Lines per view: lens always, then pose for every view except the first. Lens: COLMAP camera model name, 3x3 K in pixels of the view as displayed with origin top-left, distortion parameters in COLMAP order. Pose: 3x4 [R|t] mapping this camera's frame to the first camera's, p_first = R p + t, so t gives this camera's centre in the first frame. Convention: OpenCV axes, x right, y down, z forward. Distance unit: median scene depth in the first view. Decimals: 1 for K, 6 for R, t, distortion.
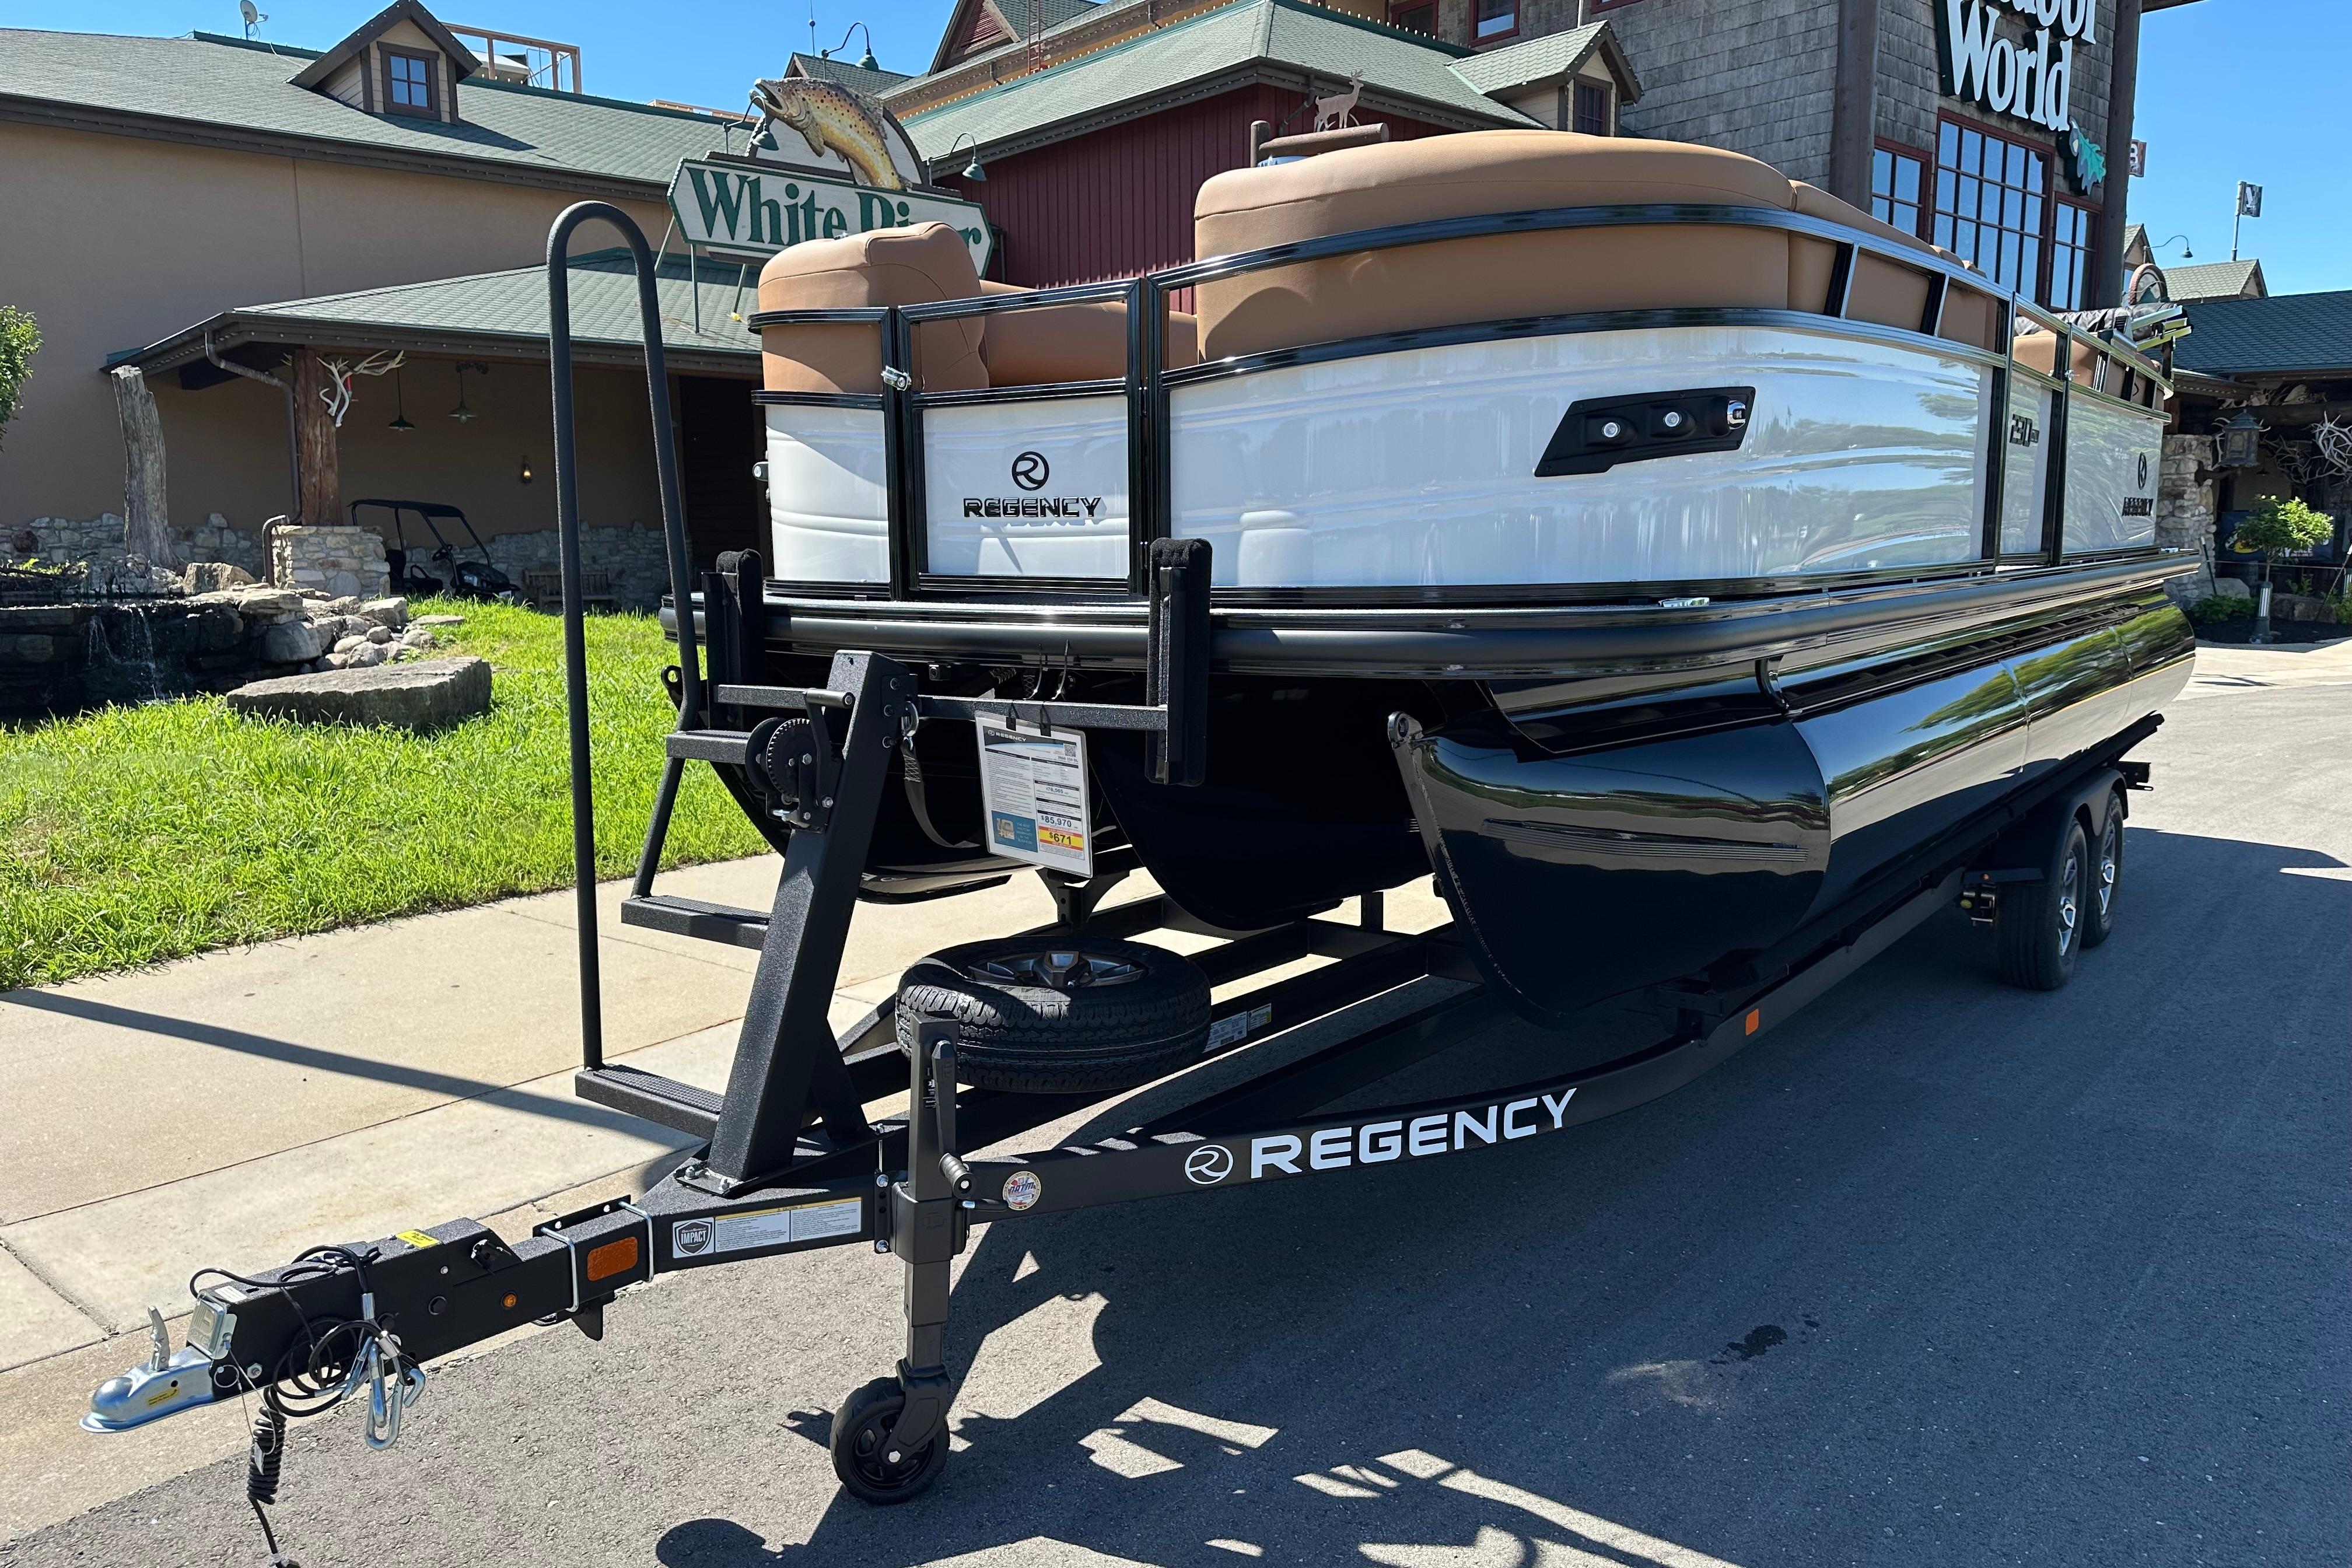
lens RADIAL K [[1652.2, 0, 1166.4], [0, 1652.2, 818.7], [0, 0, 1]] dist [0.028533, -0.039275]
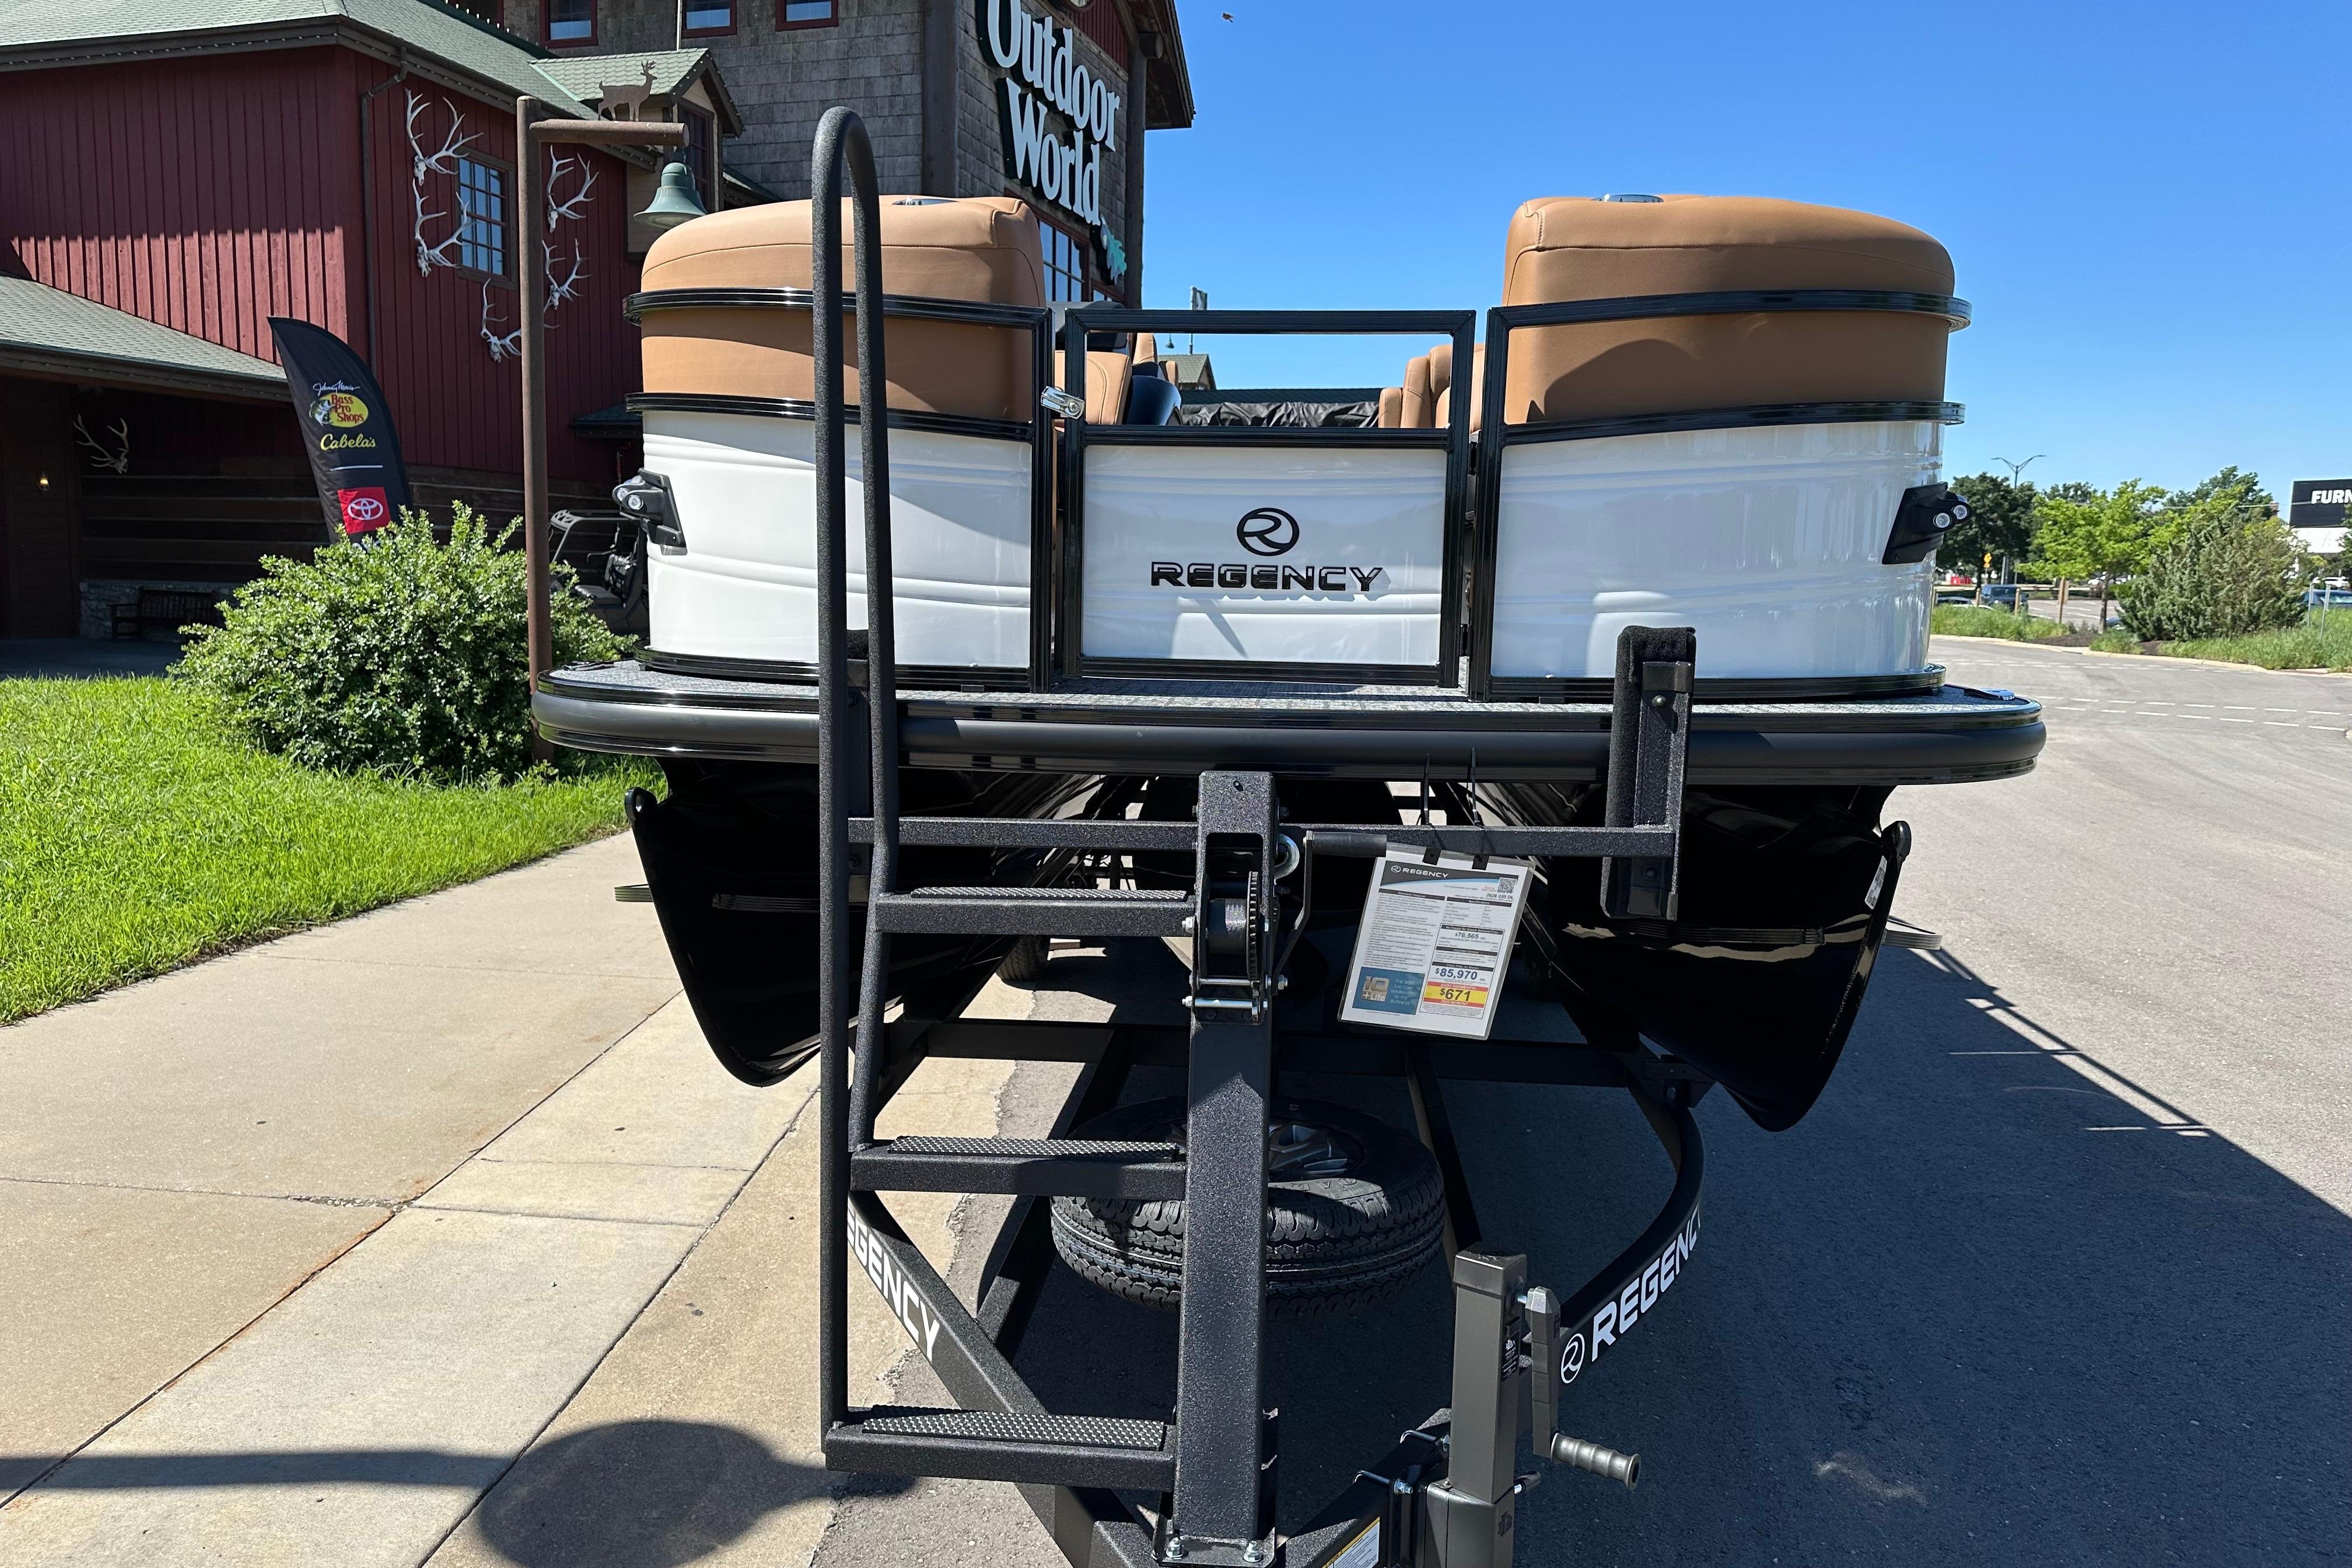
lens RADIAL K [[1685.9, 0, 1128.5], [0, 1685.9, 811.0], [0, 0, 1]] dist [0.039316, -0.087059]
pose [[0.837743, -0.052186, 0.543566, -0.550597], [0.067333, 0.997699, -0.007988, -0.069660], [-0.541898, 0.043292, 0.839329, 0.339003]]
